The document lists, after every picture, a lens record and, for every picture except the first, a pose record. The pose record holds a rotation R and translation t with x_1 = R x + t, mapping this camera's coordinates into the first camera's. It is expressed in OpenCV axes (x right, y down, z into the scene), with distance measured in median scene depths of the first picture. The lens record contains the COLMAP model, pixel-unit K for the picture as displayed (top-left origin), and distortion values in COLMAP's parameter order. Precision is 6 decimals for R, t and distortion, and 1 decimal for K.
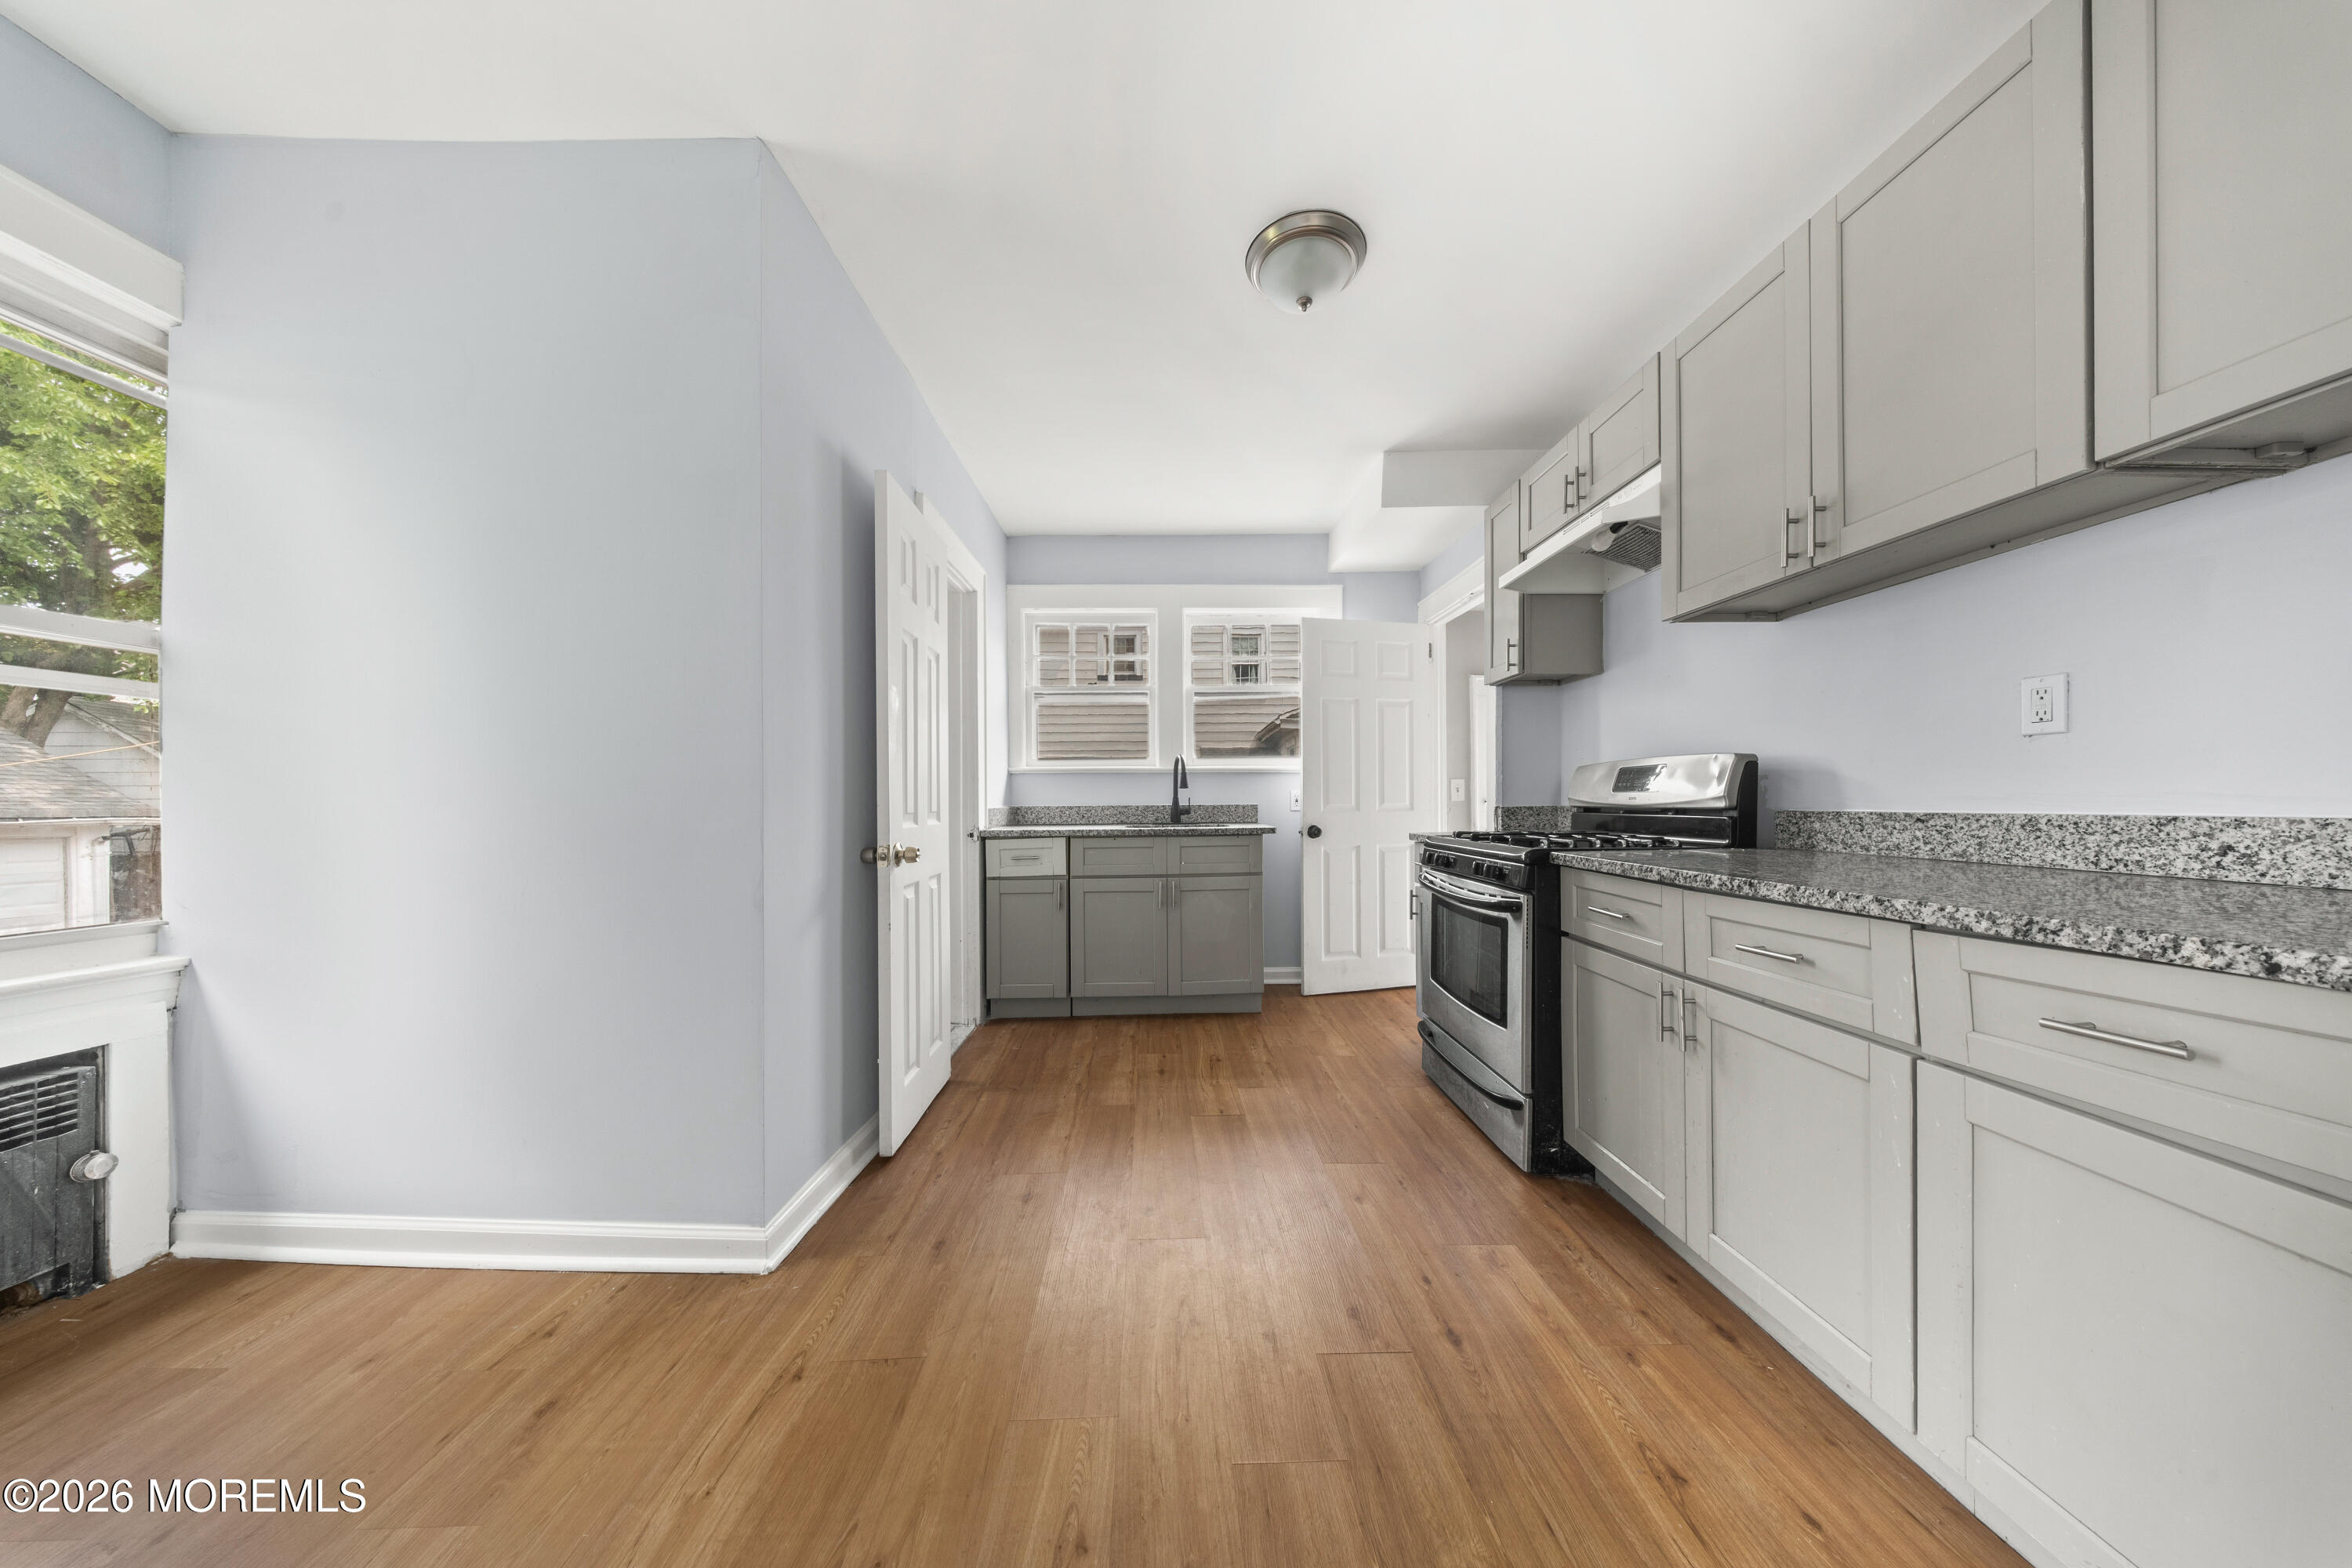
lens RADIAL K [[710.3, 0, 1176.0], [0, 710.3, 784.0], [0, 0, 1]] dist [0.000084, 0.000011]
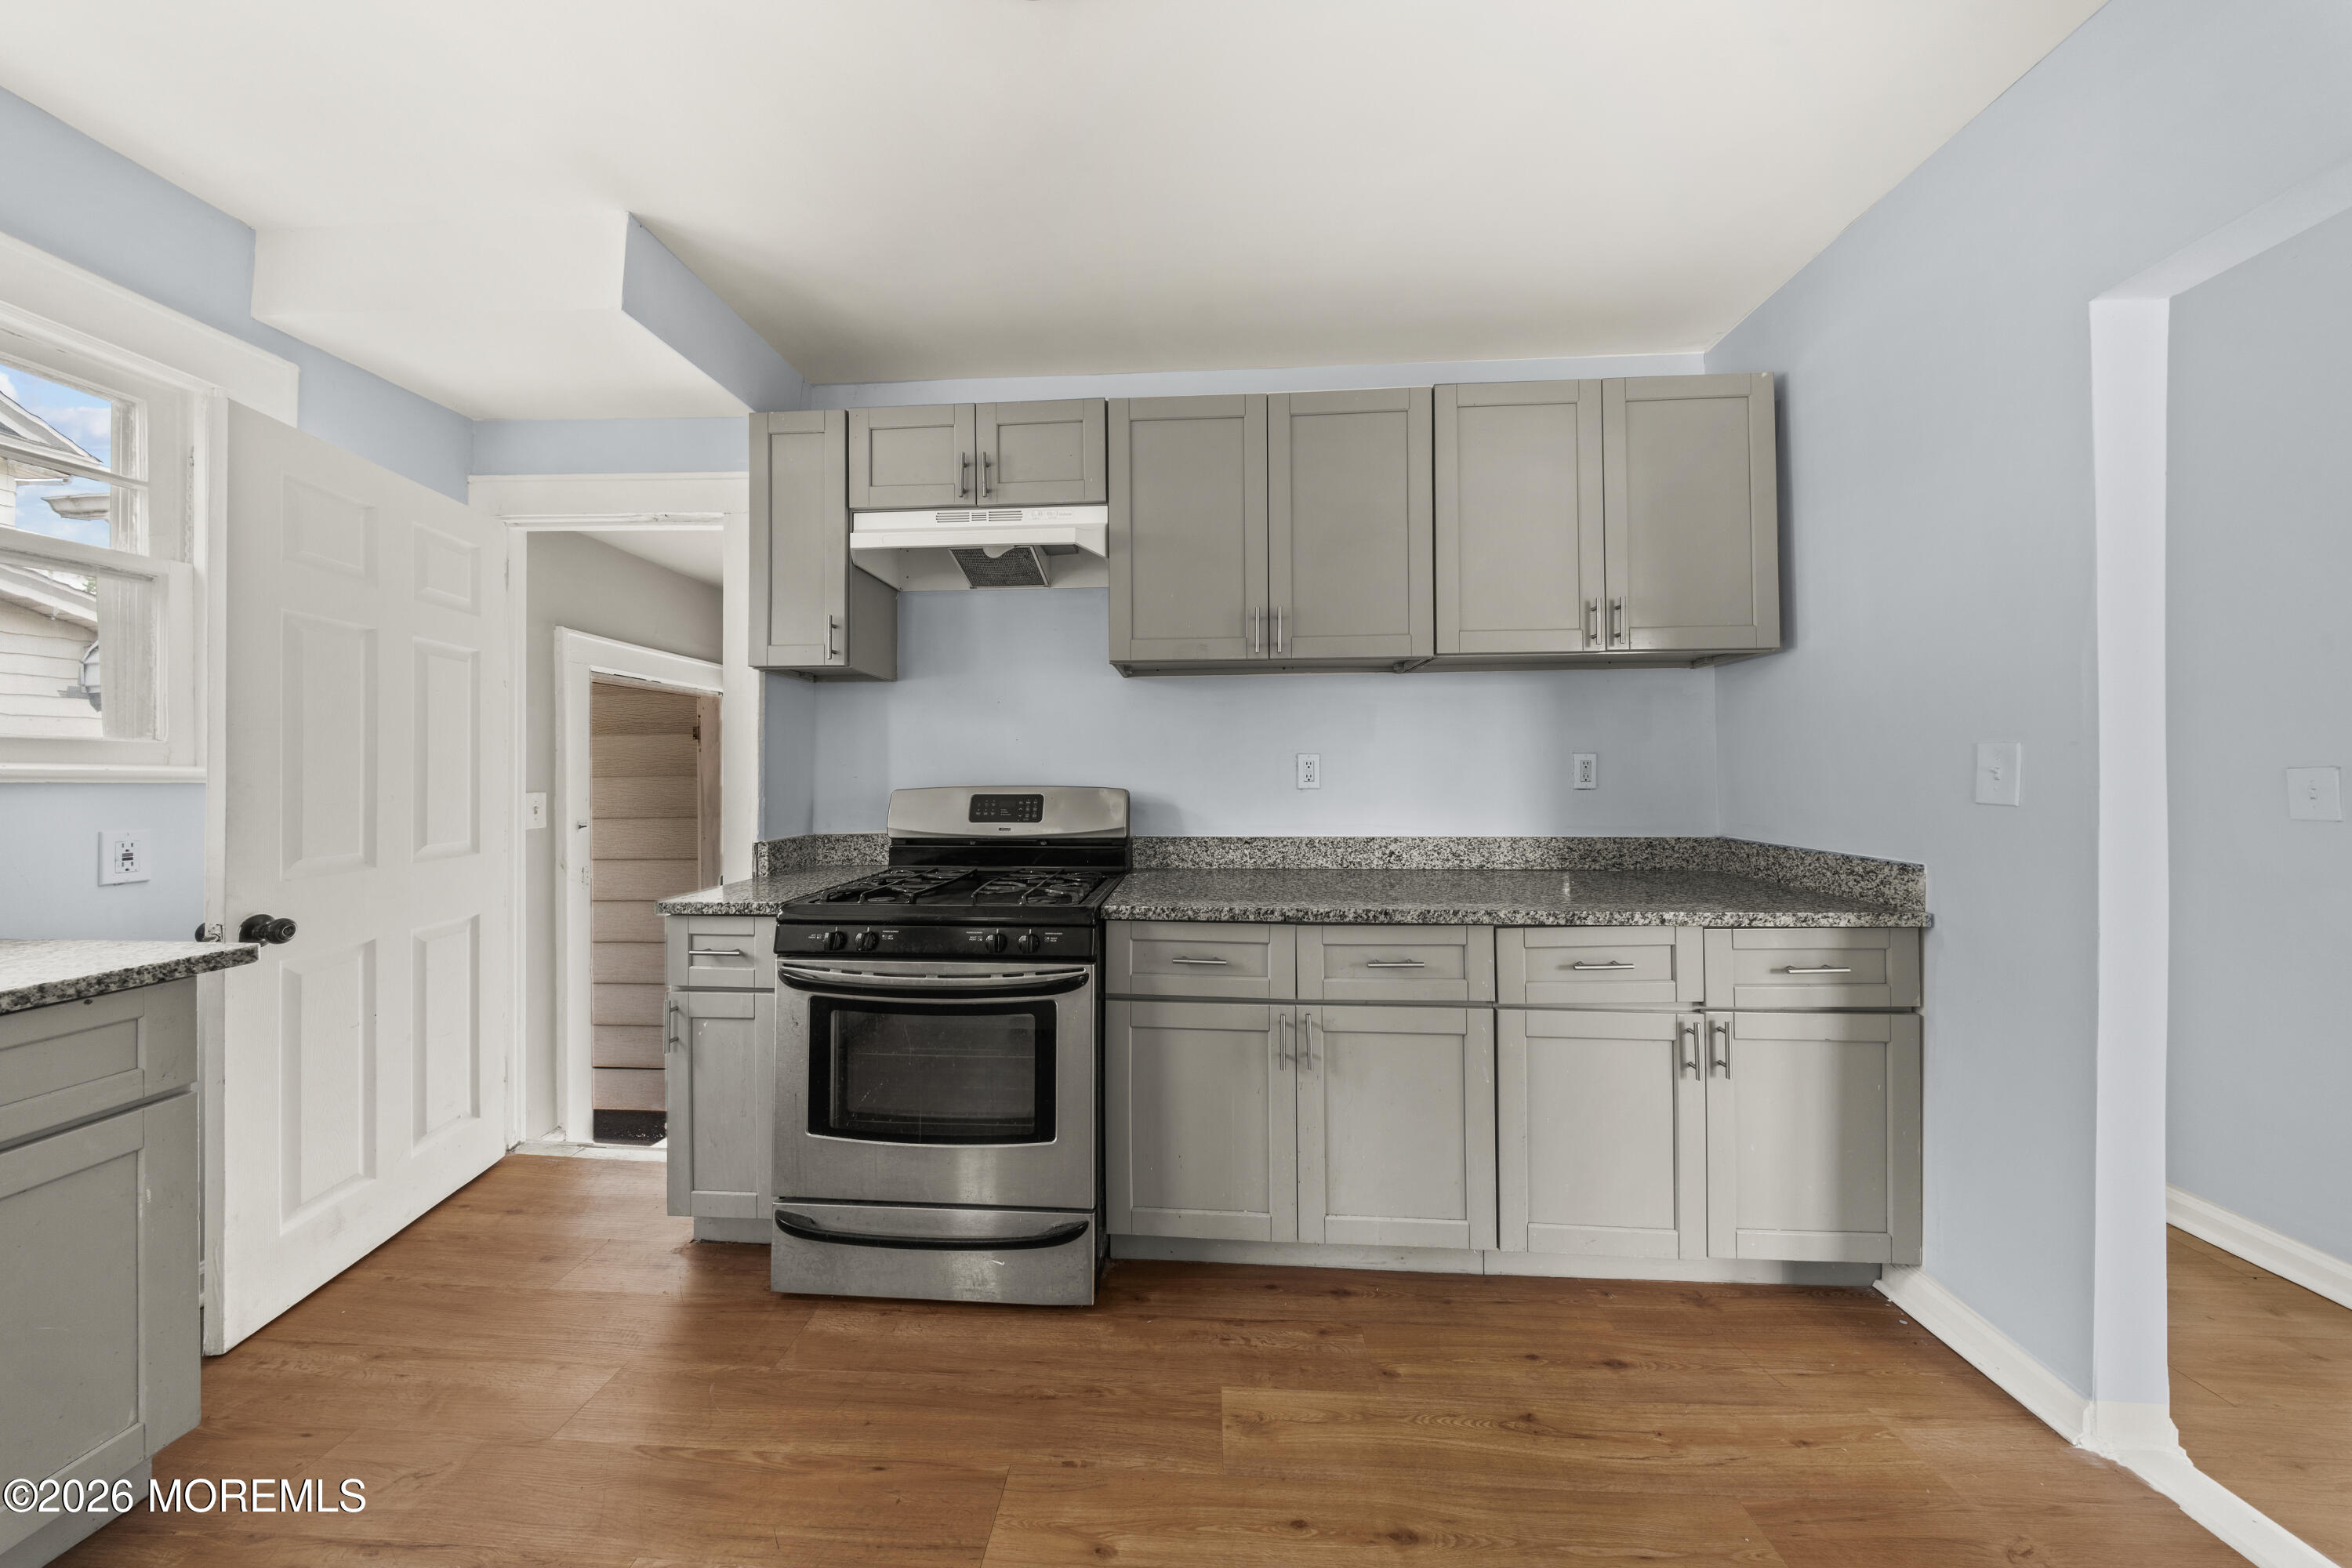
lens RADIAL K [[696.9, 0, 1183.0], [0, 696.9, 762.6], [0, 0, 1]] dist [0.001534, -0.002041]
pose [[0.087279, 0.027799, 0.995796, -0.405368], [-0.020644, 0.999446, -0.026092, -0.076035], [-0.995970, -0.018280, 0.087804, 1.073778]]
